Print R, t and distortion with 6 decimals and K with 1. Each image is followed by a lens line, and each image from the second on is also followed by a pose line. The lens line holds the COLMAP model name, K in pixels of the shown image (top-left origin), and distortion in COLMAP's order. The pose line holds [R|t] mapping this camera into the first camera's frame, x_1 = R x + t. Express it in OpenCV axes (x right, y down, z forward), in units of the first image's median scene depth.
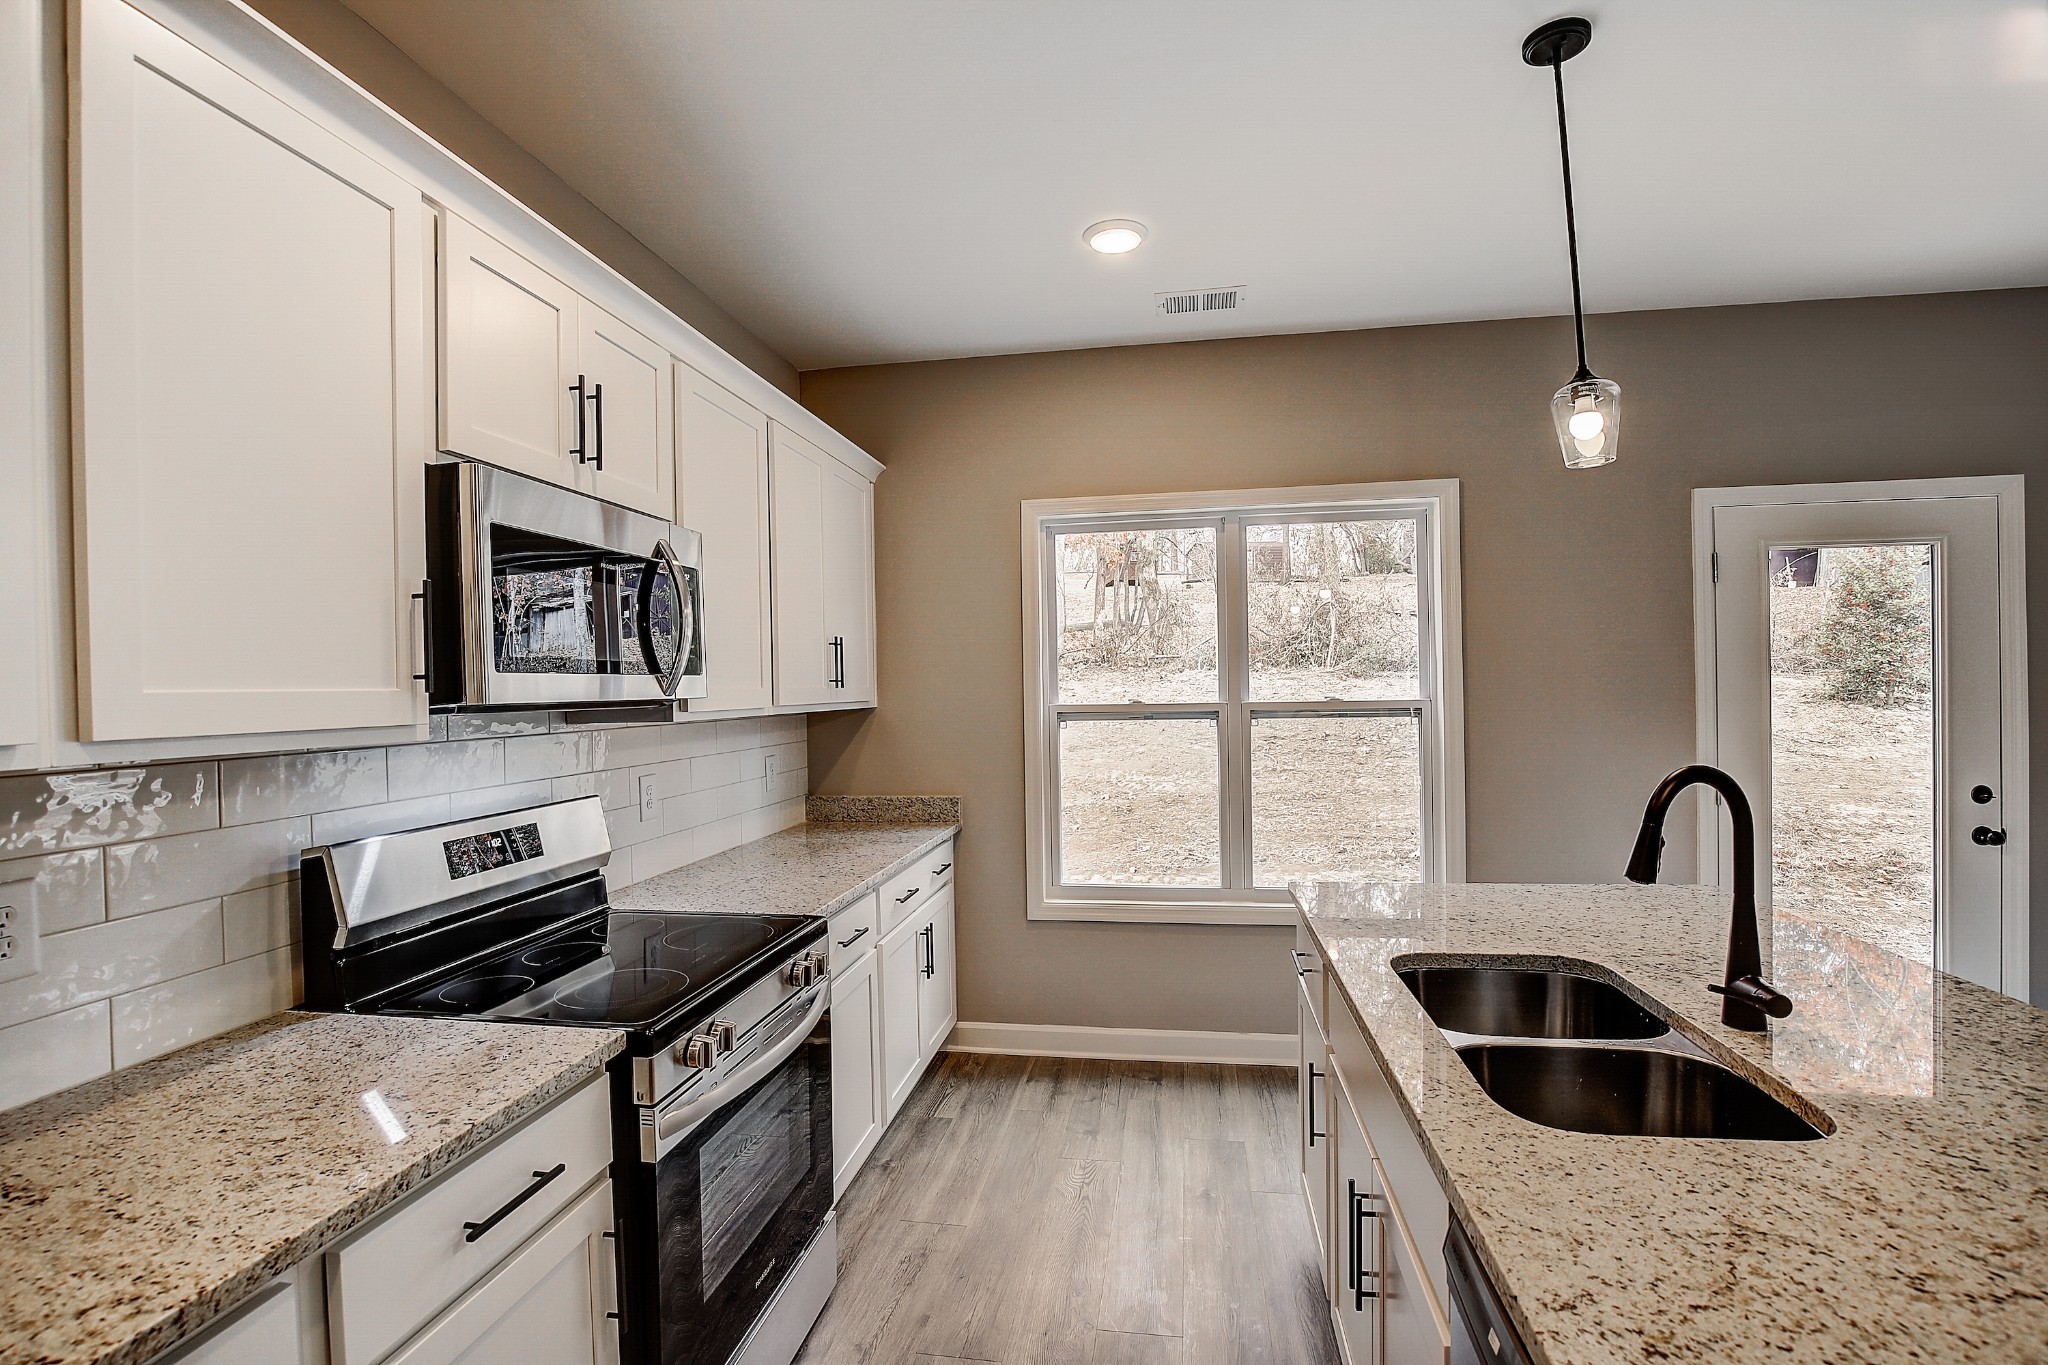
lens RADIAL K [[944.4, 0, 1025.9], [0, 944.4, 692.5], [0, 0, 1]] dist [-0.033825, 0.006235]
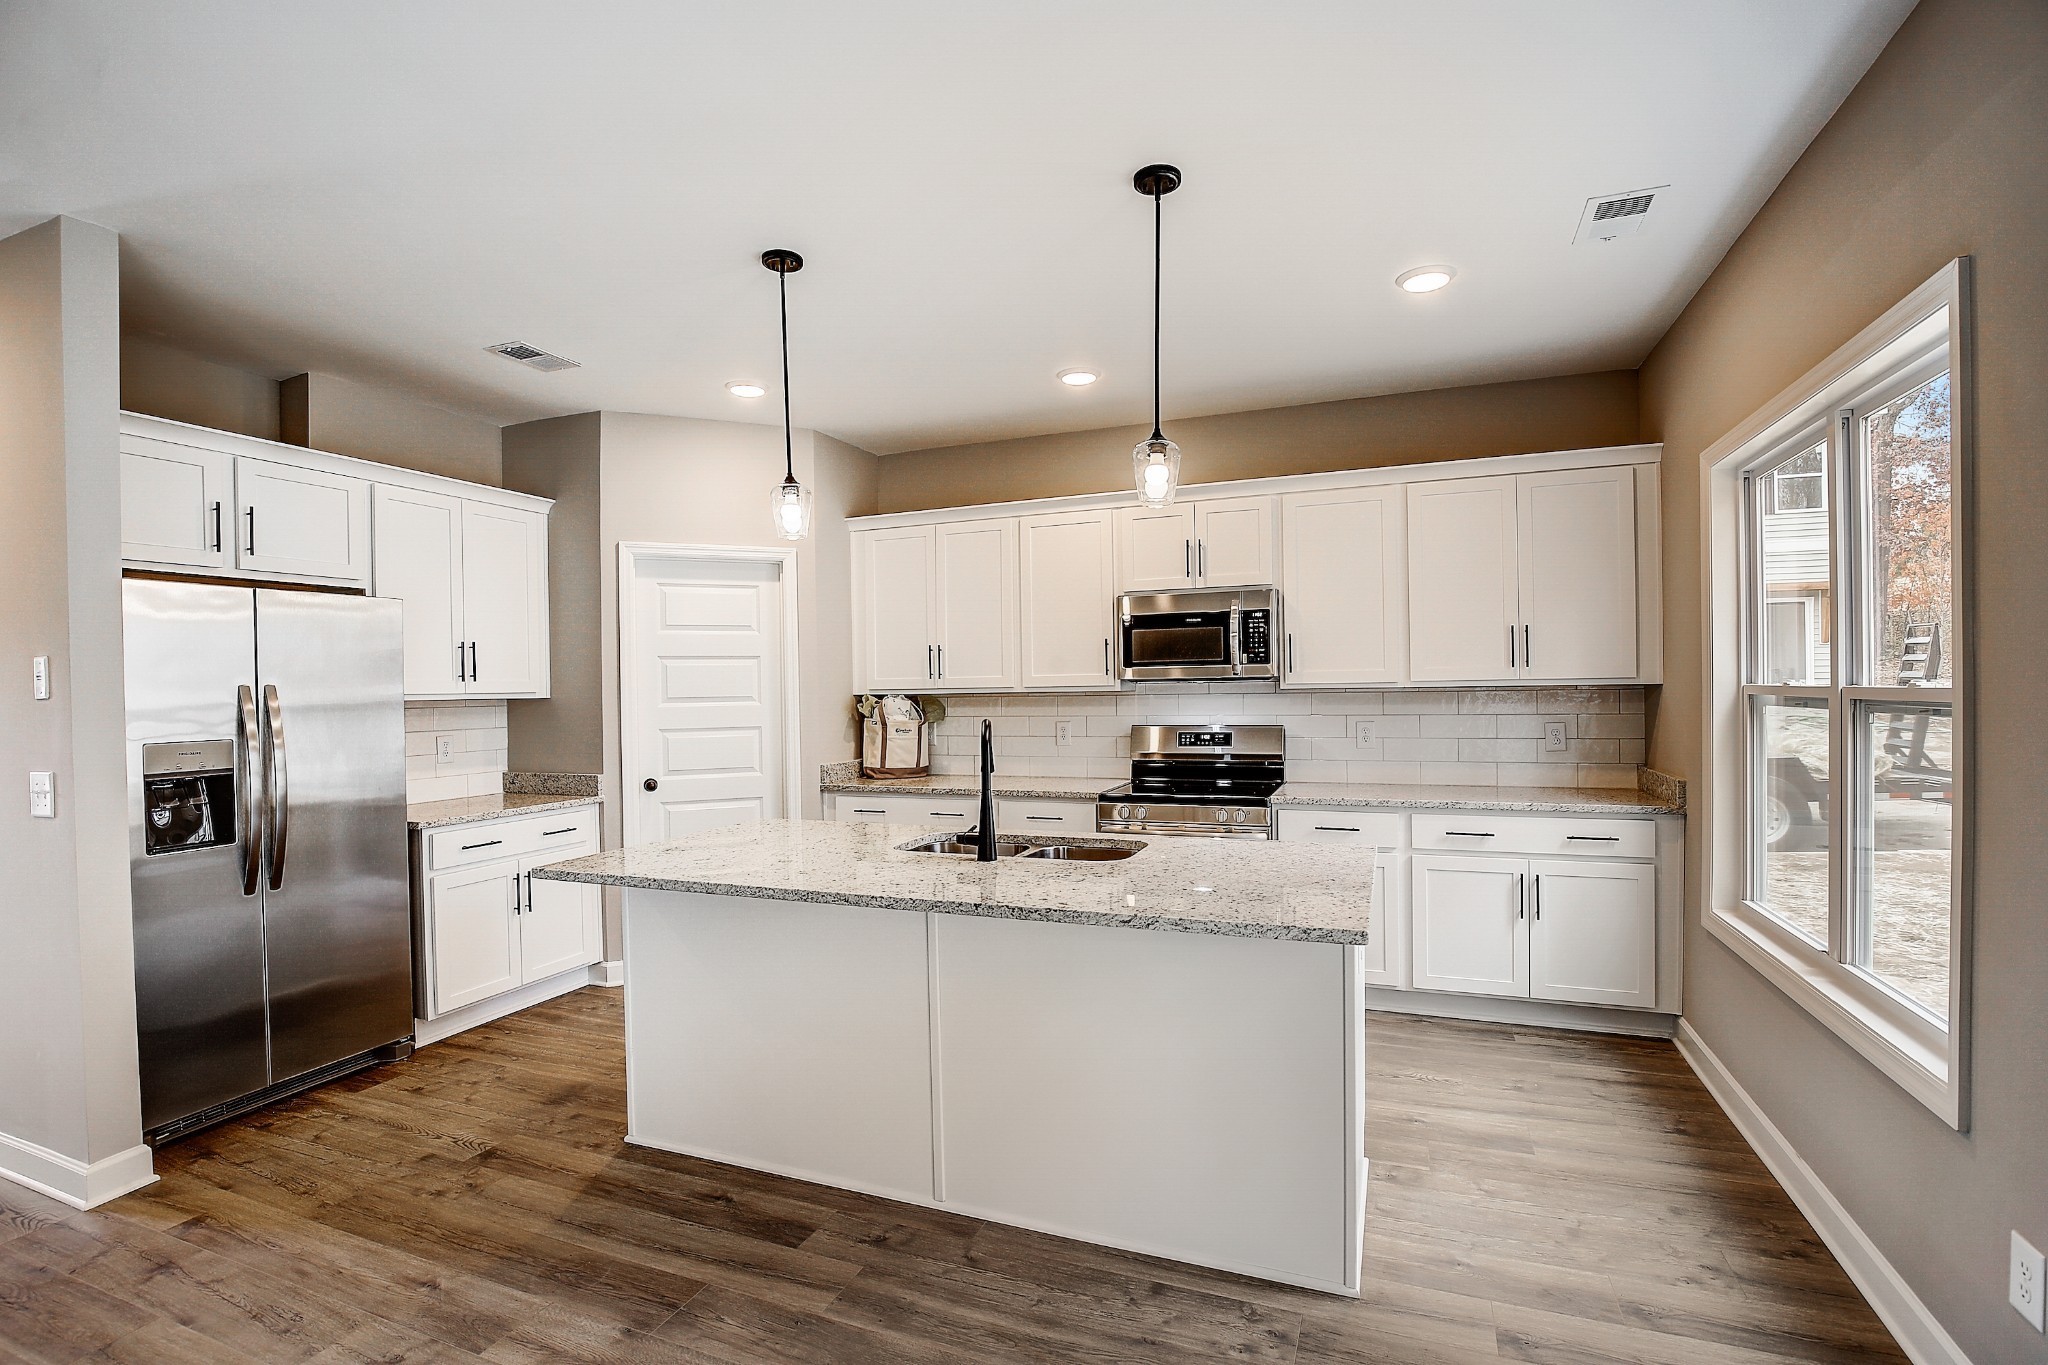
lens RADIAL K [[944.4, 0, 1026.3], [0, 944.4, 691.1], [0, 0, 1]] dist [-0.033825, 0.006235]
pose [[-0.212839, 0.025364, -0.976758, 1.045327], [0.012709, 0.999650, 0.023189, -0.009178], [0.977005, -0.007478, -0.213086, 0.595862]]
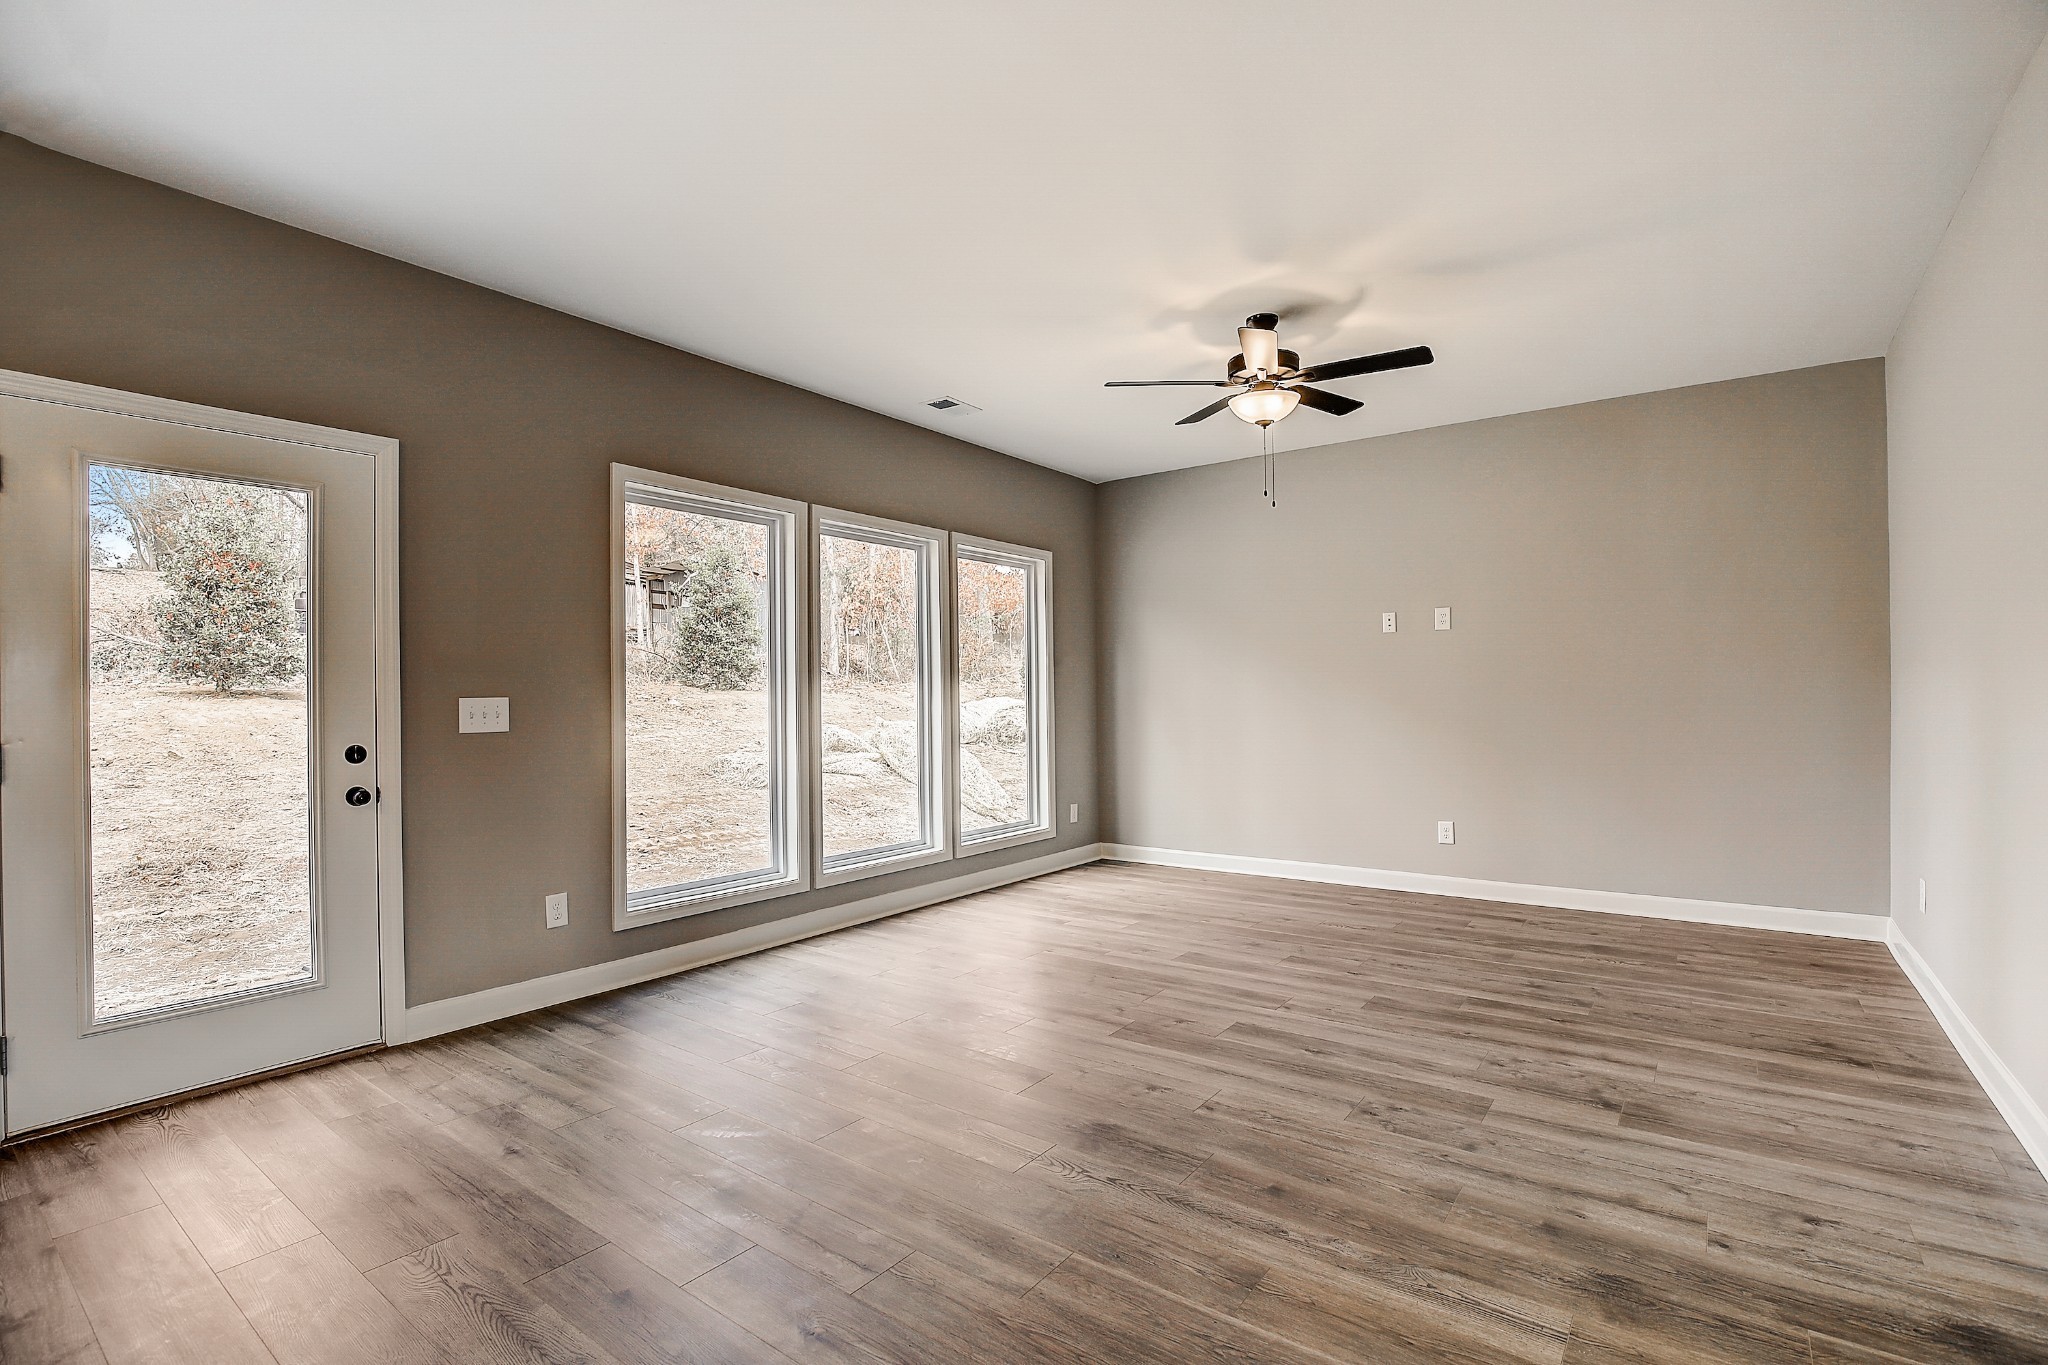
lens RADIAL K [[944.4, 0, 1027.0], [0, 944.4, 695.6], [0, 0, 1]] dist [-0.033825, 0.006235]
pose [[0.462931, 0.015445, 0.886260, 0.445285], [0.009232, 0.999710, -0.022245, 0.069820], [-0.886346, 0.018480, 0.462654, -0.091745]]
